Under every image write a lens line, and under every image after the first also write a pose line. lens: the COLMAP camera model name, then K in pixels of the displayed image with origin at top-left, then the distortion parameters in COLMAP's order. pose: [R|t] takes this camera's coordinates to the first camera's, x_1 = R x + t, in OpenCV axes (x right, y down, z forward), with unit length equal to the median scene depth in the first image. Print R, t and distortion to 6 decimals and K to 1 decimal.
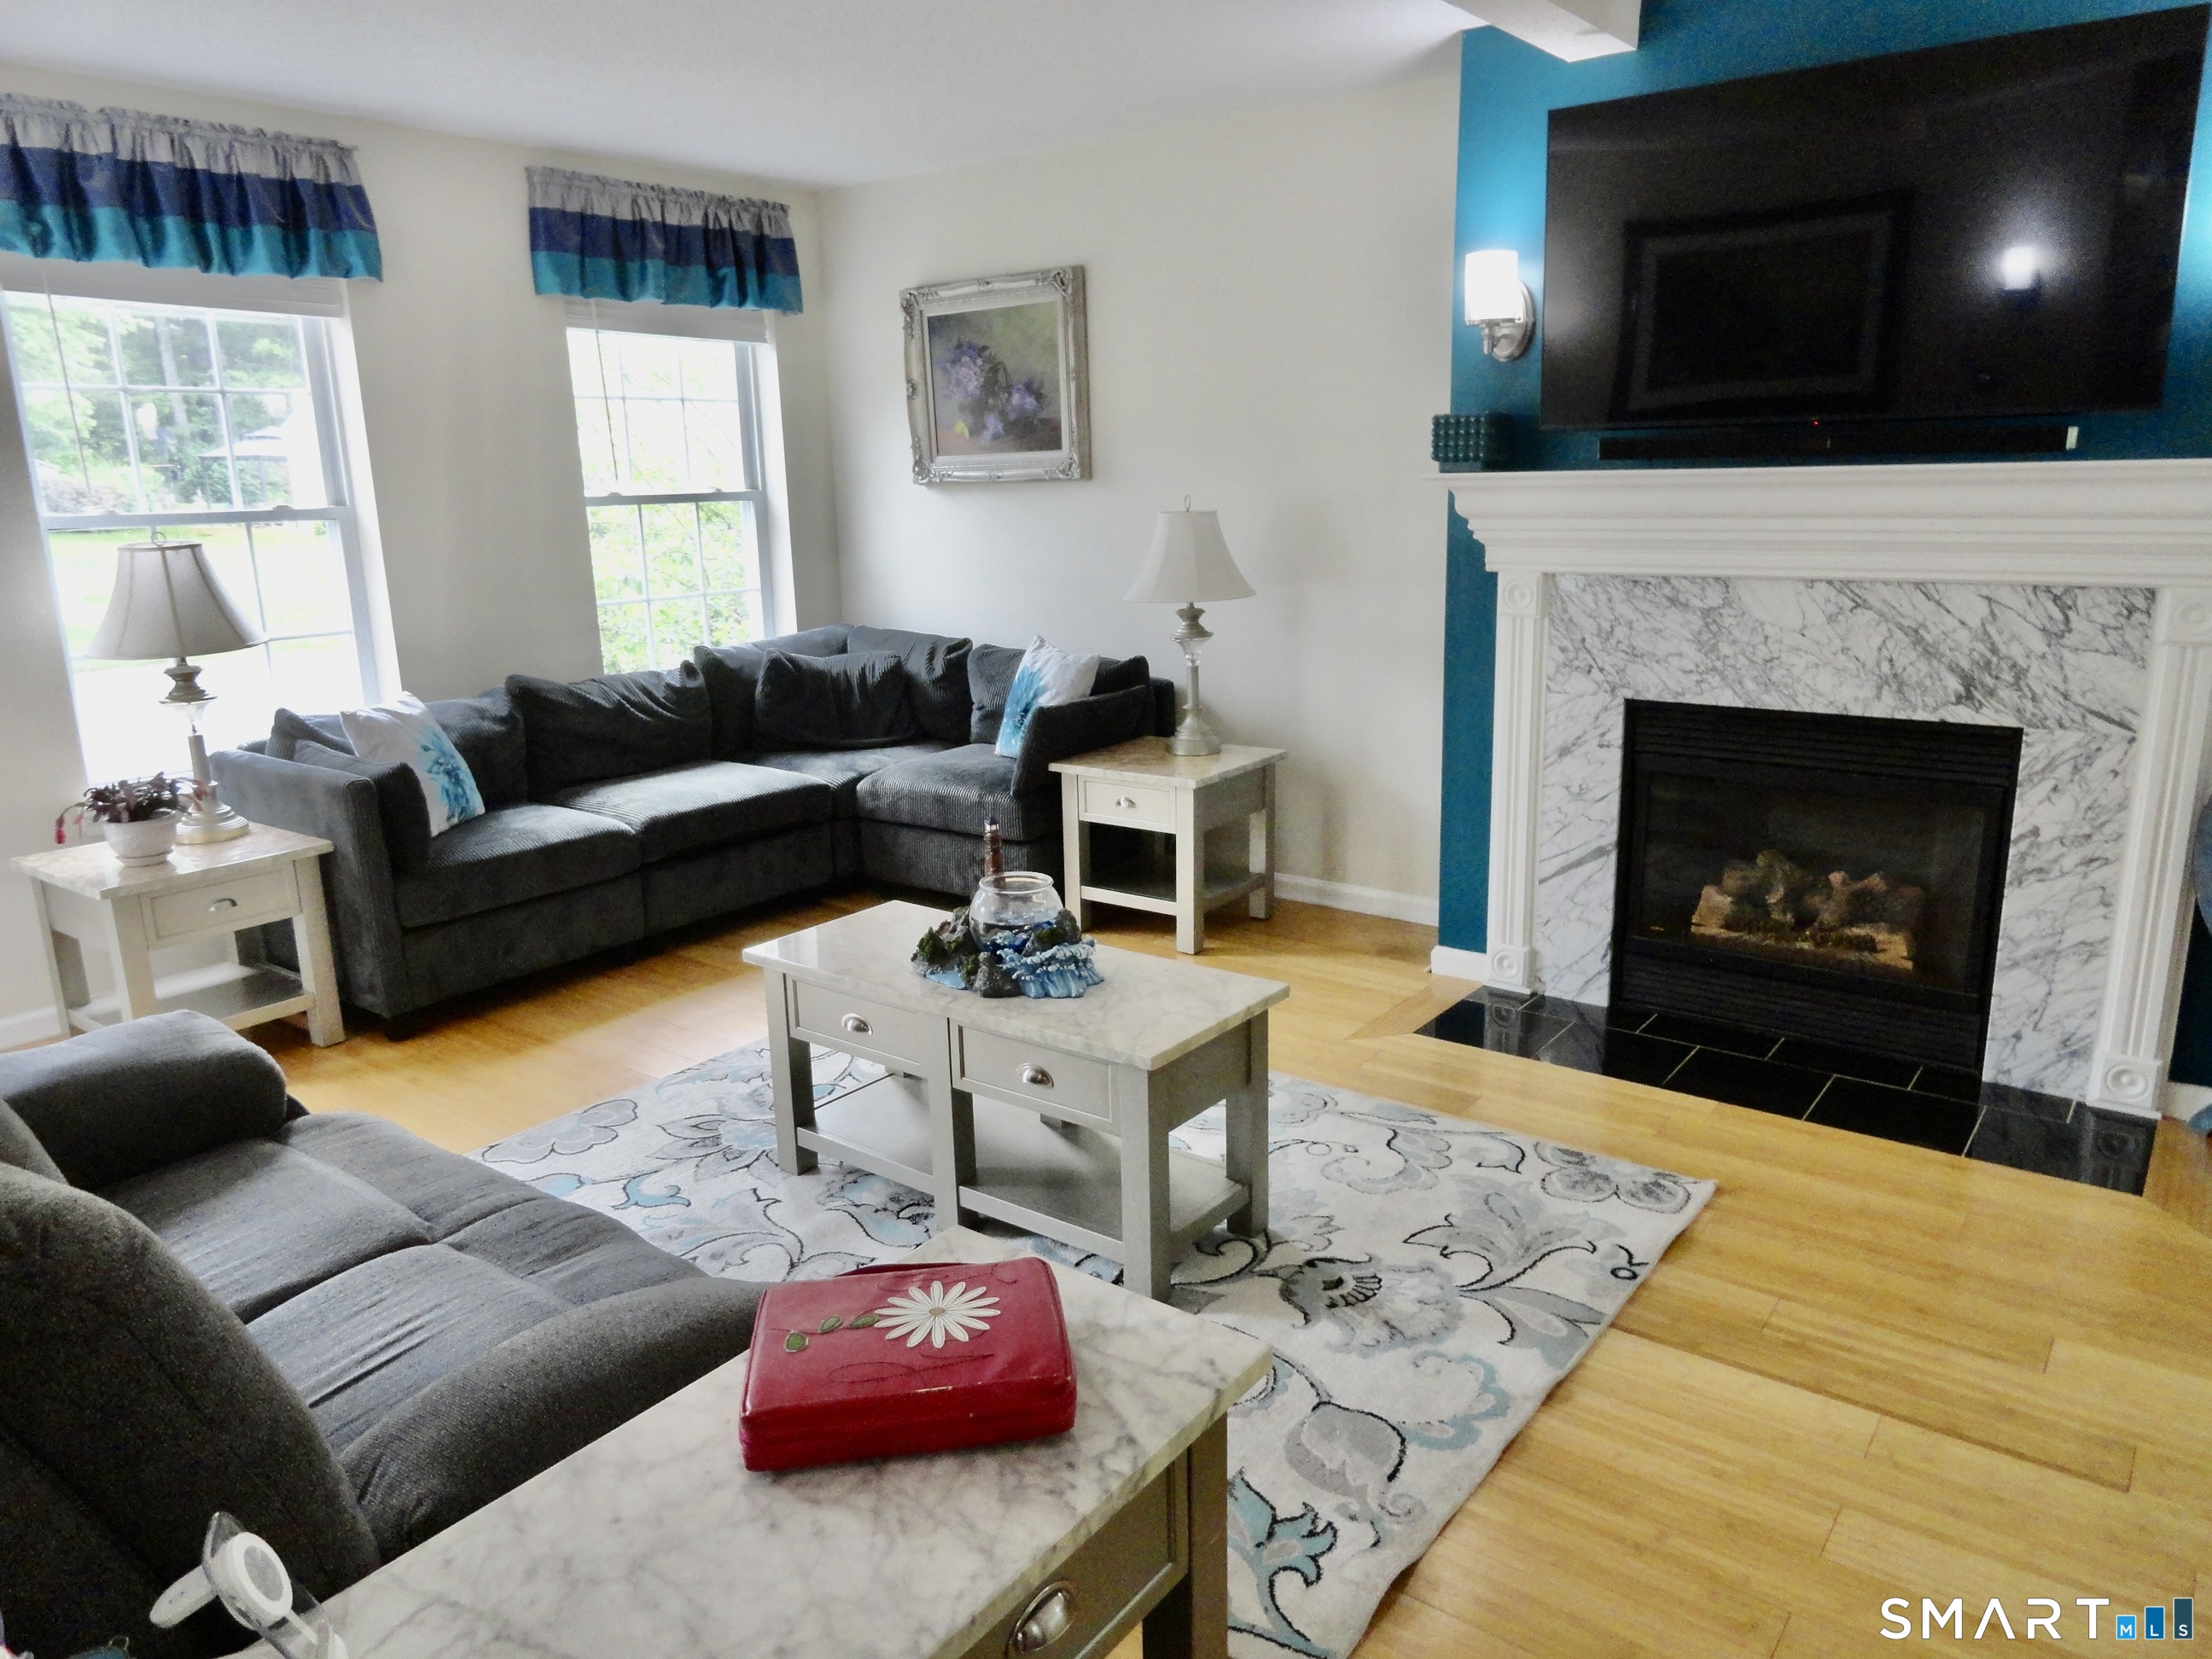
lens RADIAL K [[1528.7, 0, 1094.1], [0, 1528.7, 829.2], [0, 0, 1]] dist [-0.005963, 0.007398]
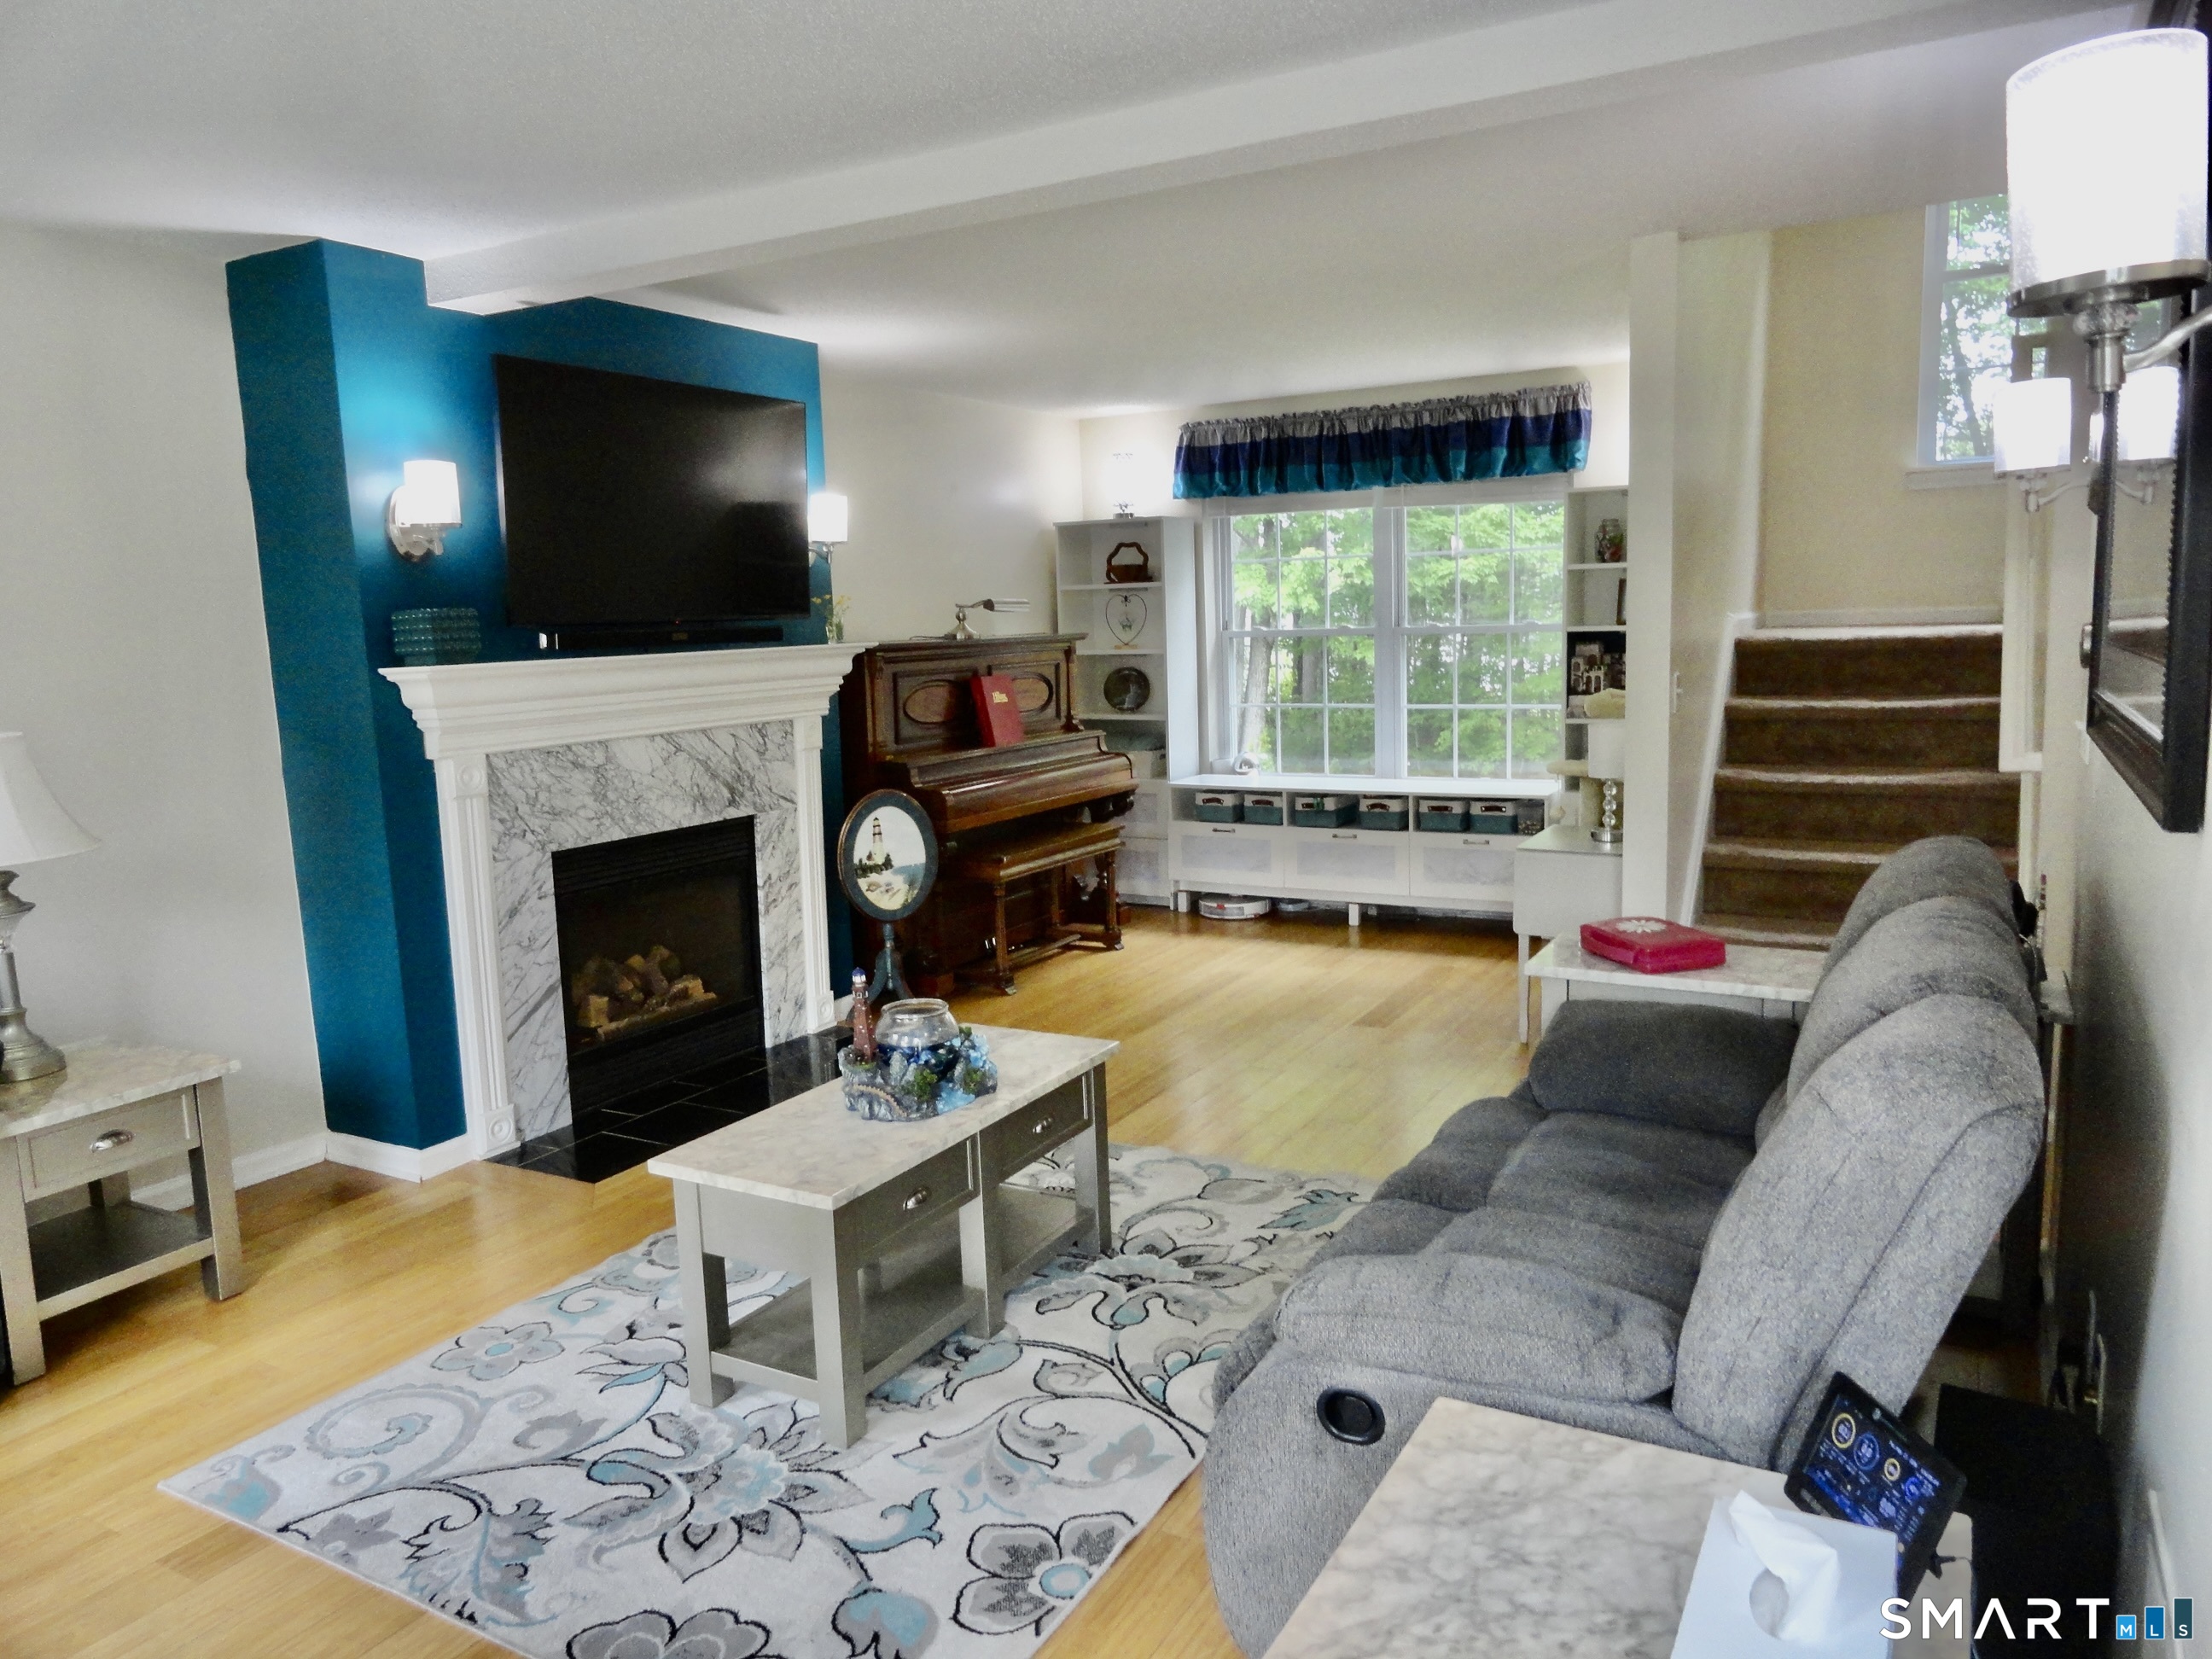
lens RADIAL K [[1528.7, 0, 1094.0], [0, 1528.7, 828.9], [0, 0, 1]] dist [-0.005963, 0.007398]
pose [[-0.143448, -0.104067, 0.984171, -0.896902], [0.270916, 0.952340, 0.140189, -0.161262], [-0.951855, 0.286737, -0.108417, 0.763717]]
